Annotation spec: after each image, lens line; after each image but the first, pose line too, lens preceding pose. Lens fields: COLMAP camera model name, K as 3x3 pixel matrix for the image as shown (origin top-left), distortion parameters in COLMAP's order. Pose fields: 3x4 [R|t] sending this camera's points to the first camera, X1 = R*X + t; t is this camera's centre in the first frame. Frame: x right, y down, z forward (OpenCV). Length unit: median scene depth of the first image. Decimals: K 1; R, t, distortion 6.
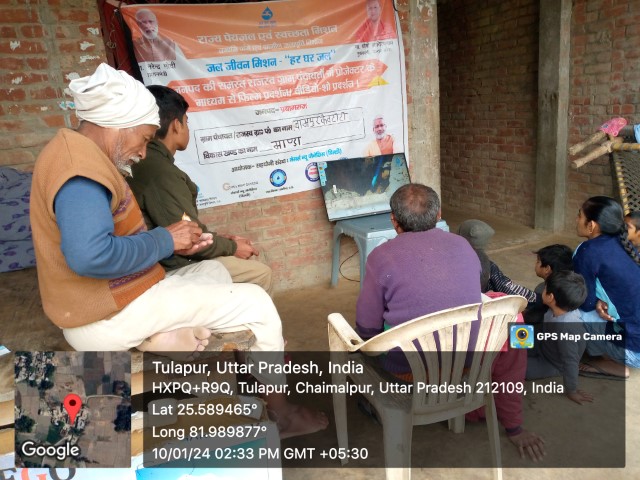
lens RADIAL K [[526.4, 0, 317.8], [0, 526.4, 248.5], [0, 0, 1]] dist [-0.002645, -0.027706]
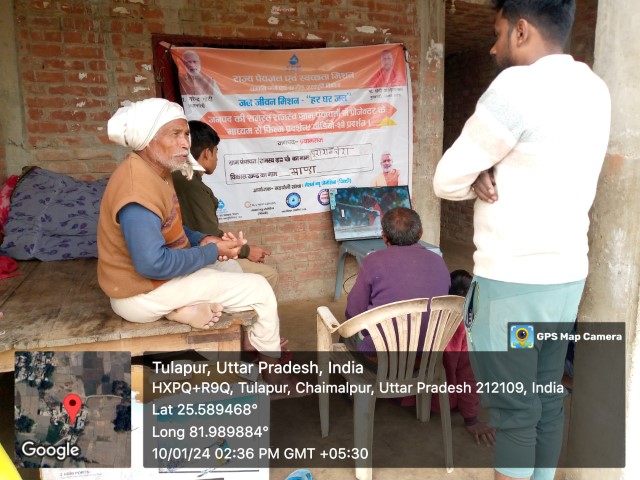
lens RADIAL K [[526.4, 0, 319.0], [0, 526.4, 245.9], [0, 0, 1]] dist [-0.002645, -0.027706]
pose [[0.996925, 0.068406, -0.038217, 0.030920], [-0.070588, 0.995759, -0.059005, 0.028506], [0.034019, 0.061521, 0.997526, -0.131578]]
